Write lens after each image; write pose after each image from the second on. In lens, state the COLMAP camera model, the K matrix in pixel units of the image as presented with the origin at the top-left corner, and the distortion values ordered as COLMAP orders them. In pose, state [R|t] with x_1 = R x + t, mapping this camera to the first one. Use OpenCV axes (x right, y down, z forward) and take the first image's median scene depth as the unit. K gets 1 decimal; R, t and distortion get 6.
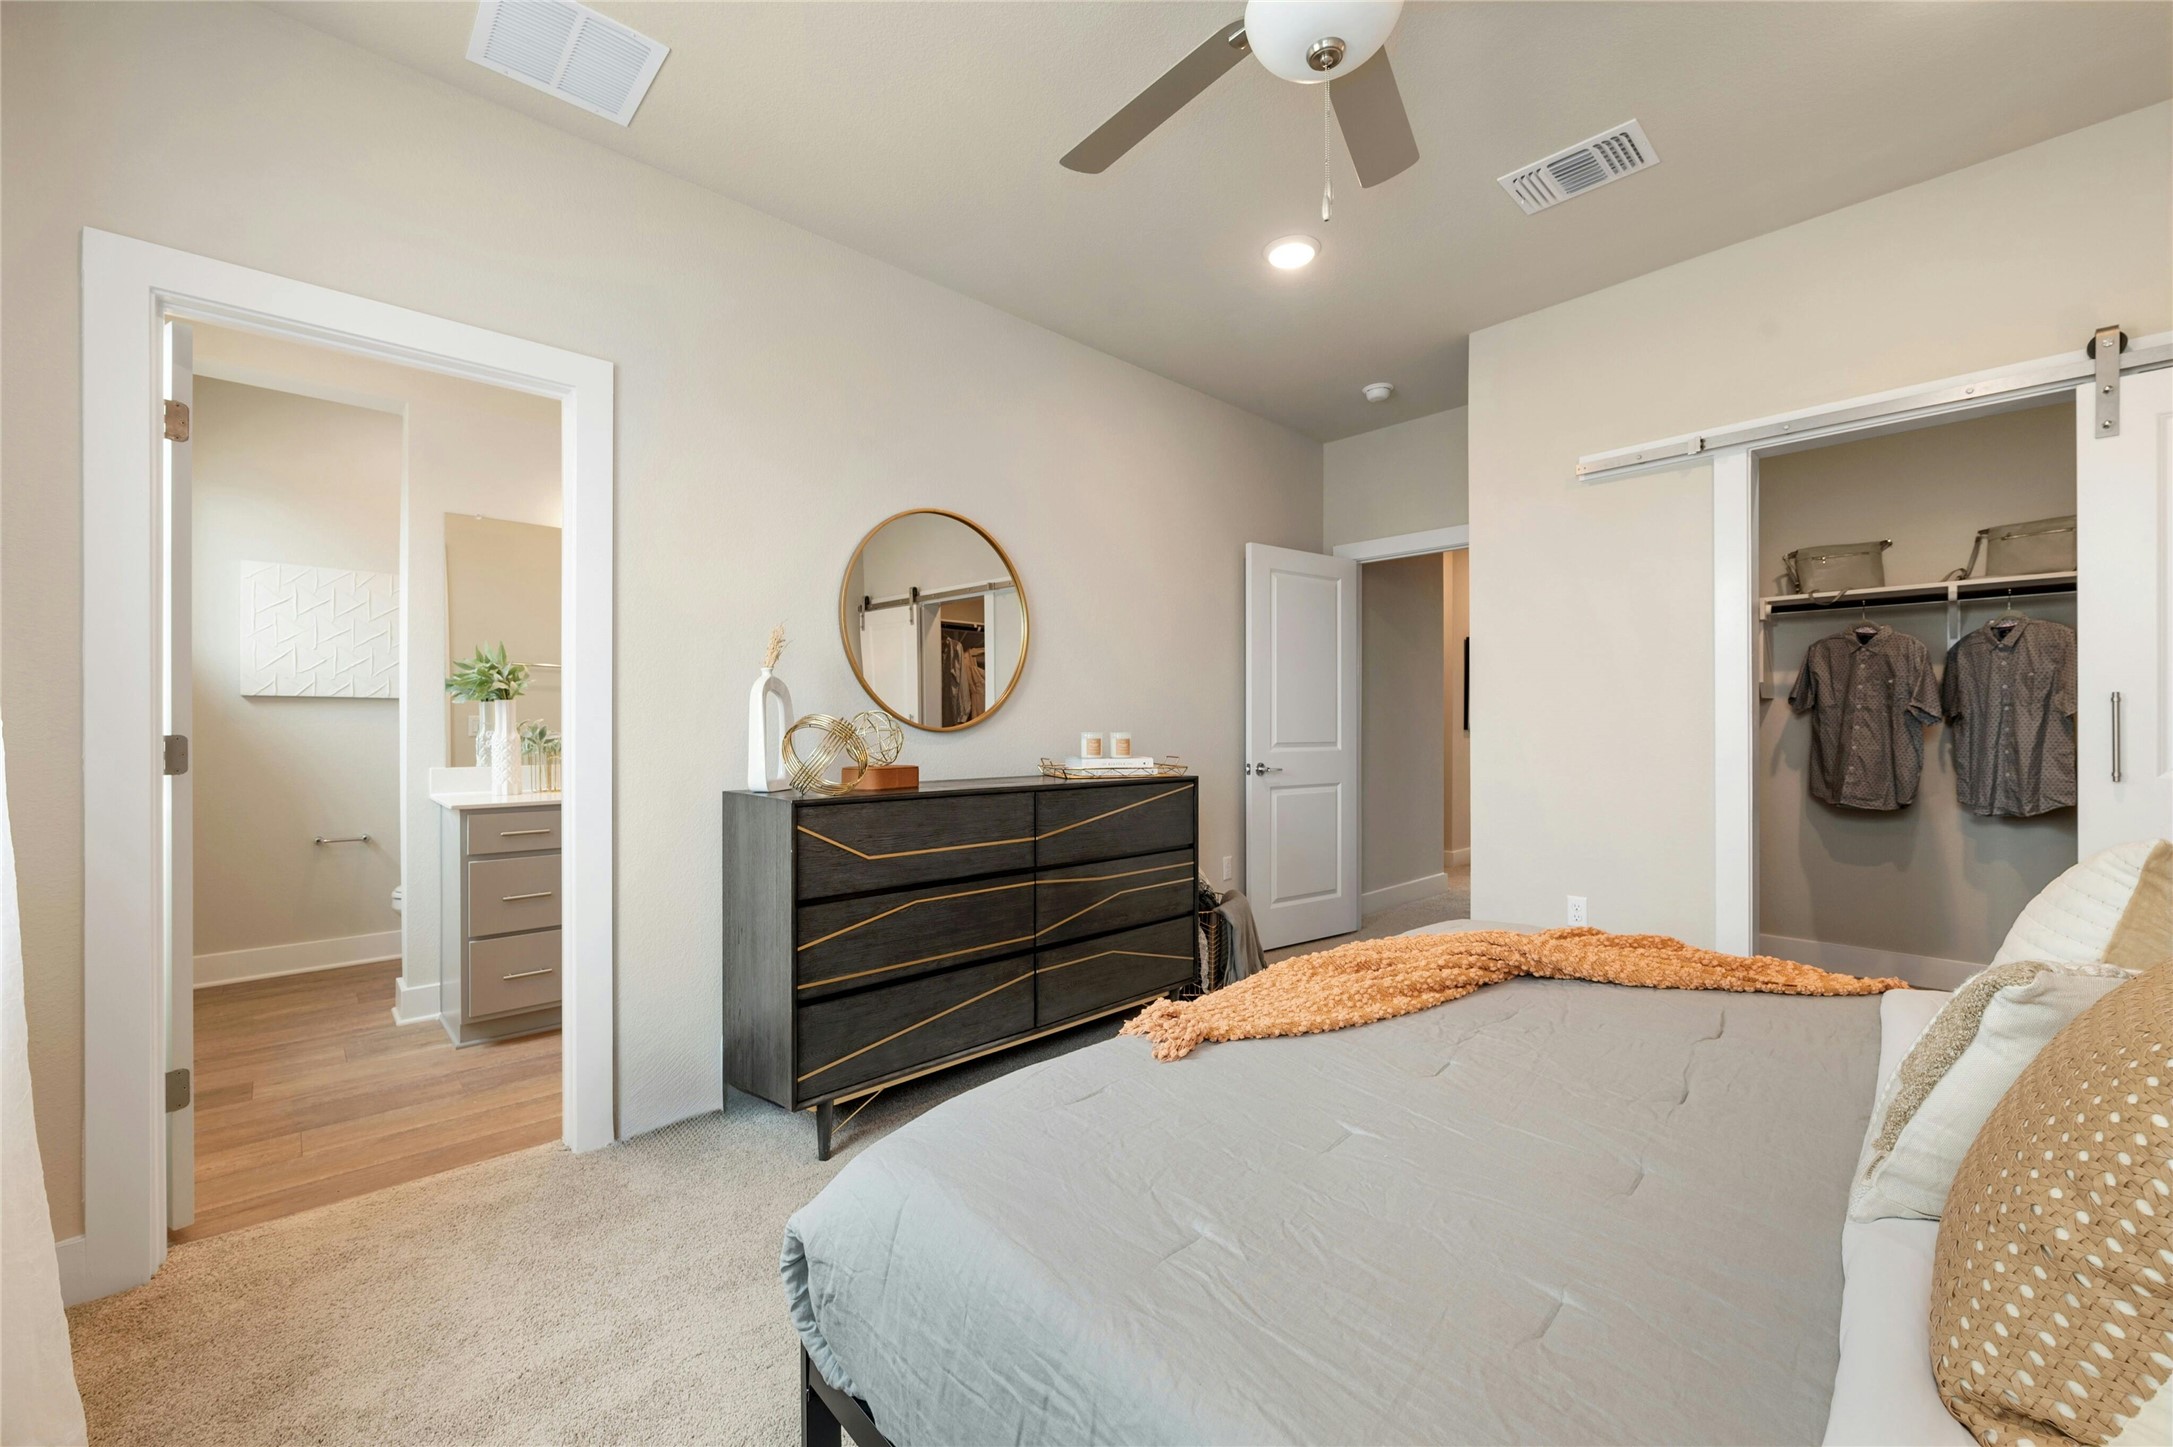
lens RADIAL K [[867.6, 0, 1081.0], [0, 867.6, 725.9], [0, 0, 1]] dist [0.000766, 0.000556]
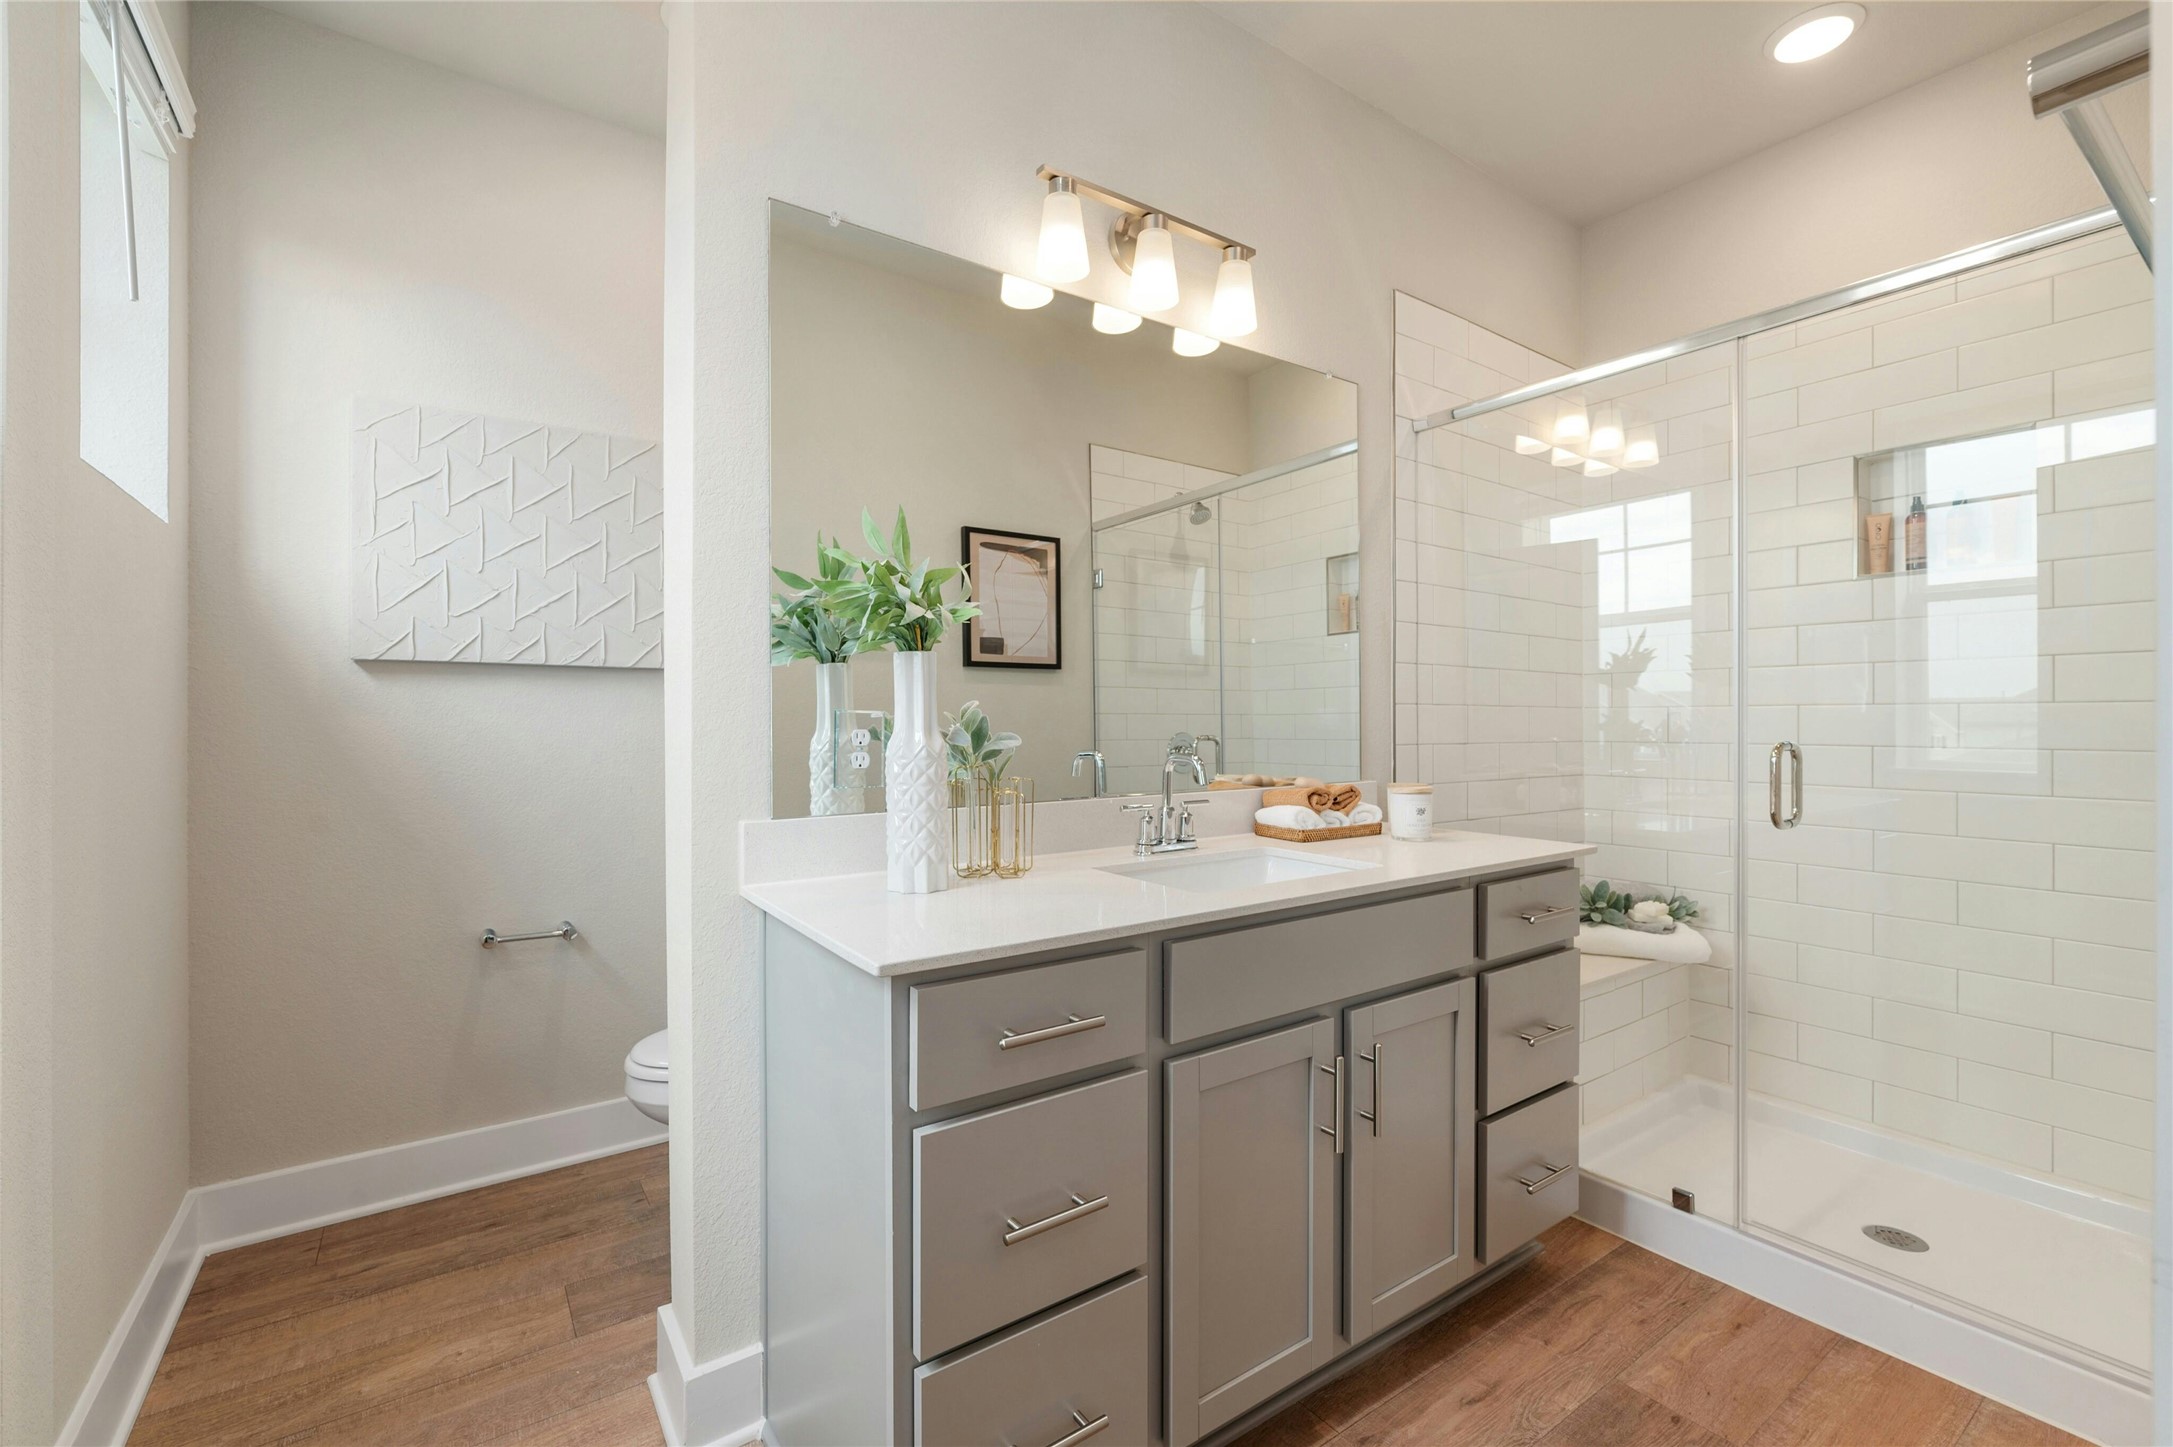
lens RADIAL K [[930.8, 0, 1092.0], [0, 930.8, 726.4], [0, 0, 1]] dist [-0.003984, 0.001194]
pose [[0.991315, 0.001376, -0.131502, -0.506263], [-0.000772, 0.999989, 0.004641, 0.002133], [0.131507, -0.004499, 0.991305, 0.563769]]
